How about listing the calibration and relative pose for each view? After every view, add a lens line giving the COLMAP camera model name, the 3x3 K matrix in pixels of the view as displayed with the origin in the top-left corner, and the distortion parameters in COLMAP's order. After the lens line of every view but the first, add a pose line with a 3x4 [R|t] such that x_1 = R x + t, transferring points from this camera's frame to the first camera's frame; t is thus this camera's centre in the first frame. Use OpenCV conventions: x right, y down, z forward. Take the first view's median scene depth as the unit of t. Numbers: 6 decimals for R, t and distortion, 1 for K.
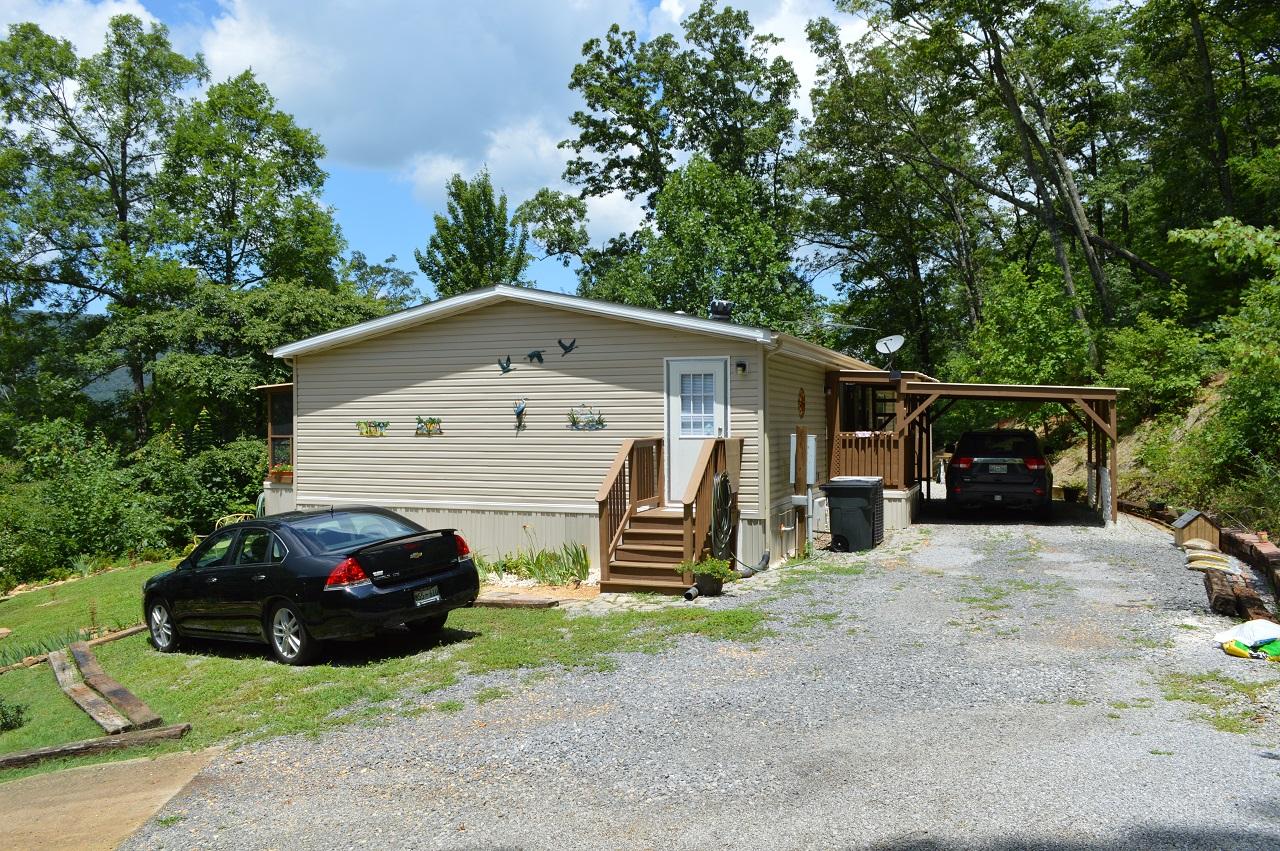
lens RADIAL K [[1013.3, 0, 641.0], [0, 1013.3, 423.8], [0, 0, 1]] dist [-0.010832, 0.002801]
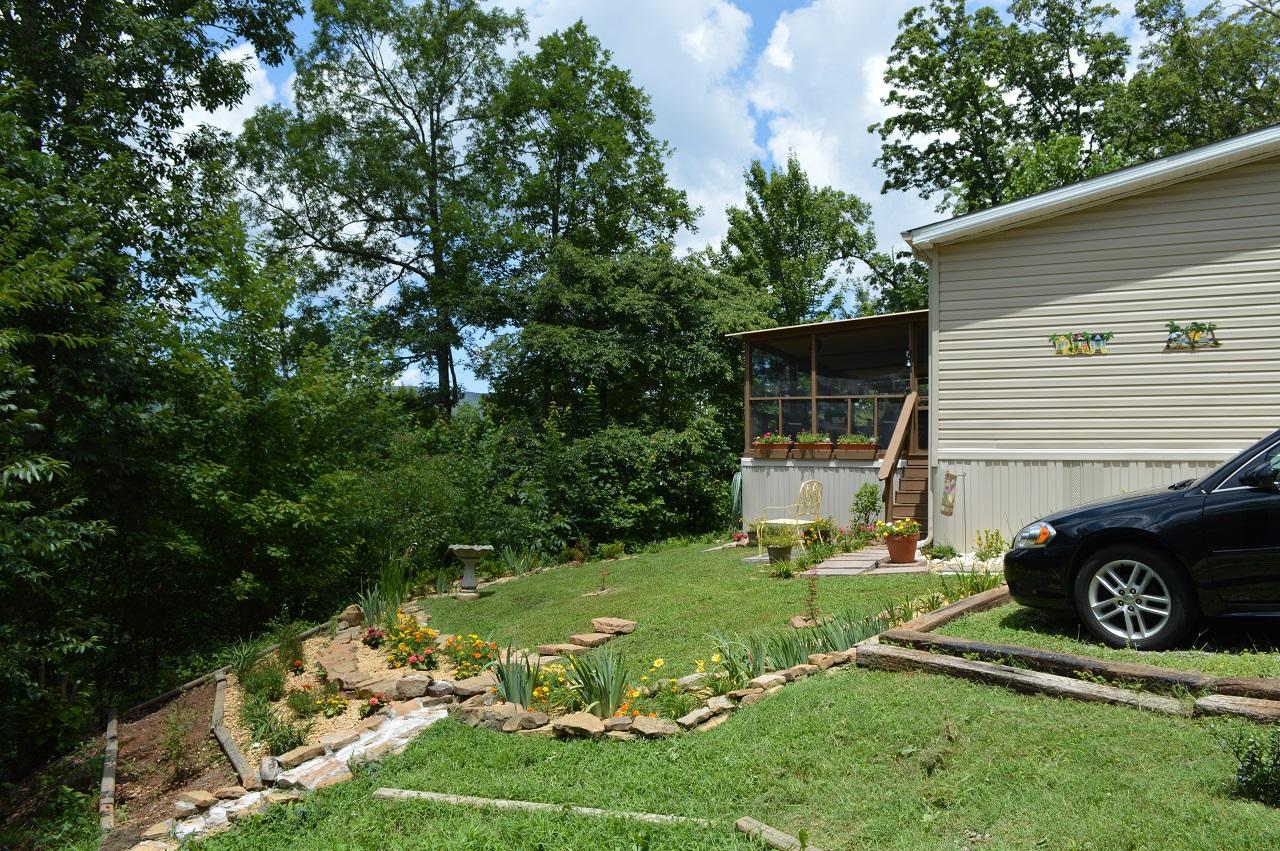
lens RADIAL K [[1013.3, 0, 642.4], [0, 1013.3, 424.9], [0, 0, 1]] dist [-0.010832, 0.002801]
pose [[0.994342, 0.014935, -0.105168, -0.301759], [-0.021193, 0.998054, -0.058643, 0.064666], [0.104088, 0.060540, 0.992724, 0.195765]]
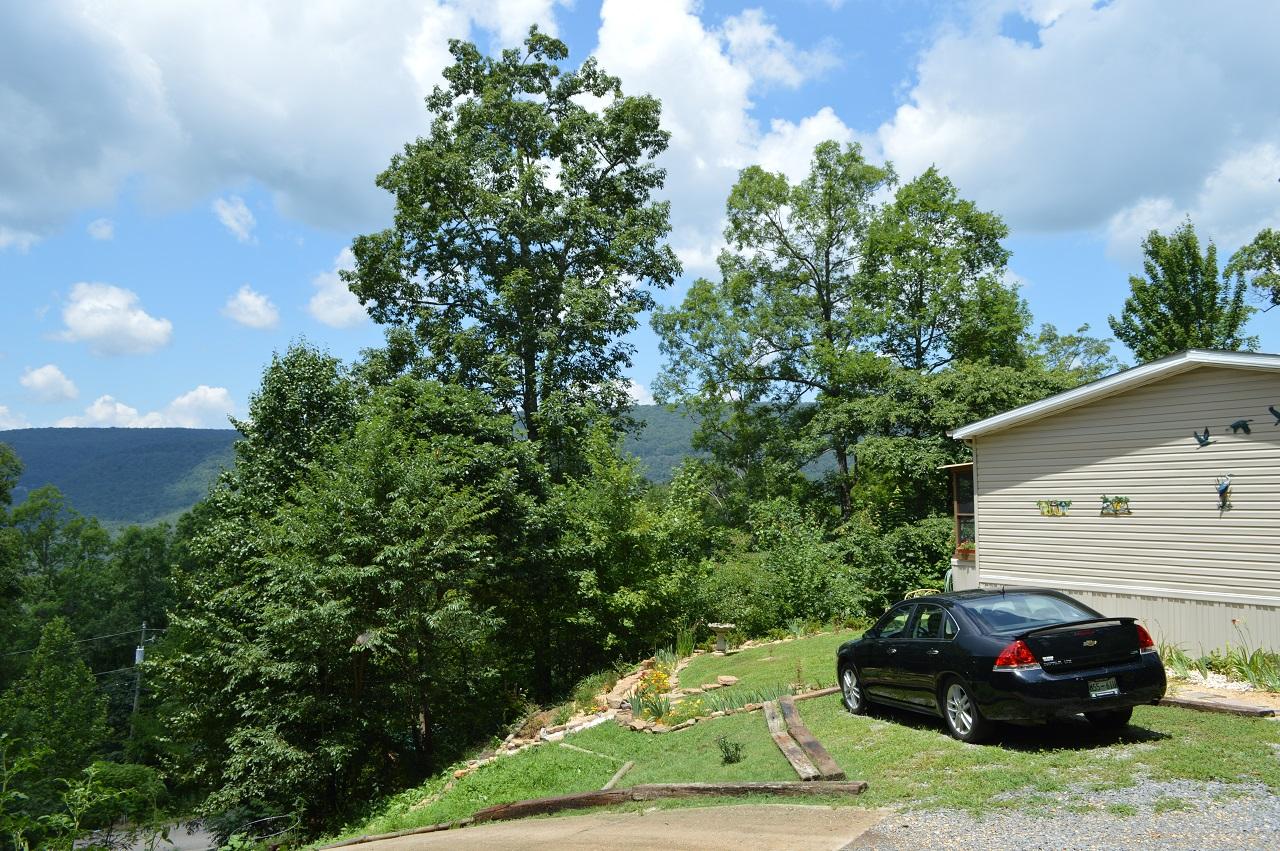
lens RADIAL K [[1013.3, 0, 641.2], [0, 1013.3, 423.4], [0, 0, 1]] dist [-0.010832, 0.002801]
pose [[0.787019, -0.047710, -0.615081, 0.015549], [0.001410, 0.997142, -0.075541, -0.002149], [0.616927, 0.058585, 0.784837, -0.008709]]
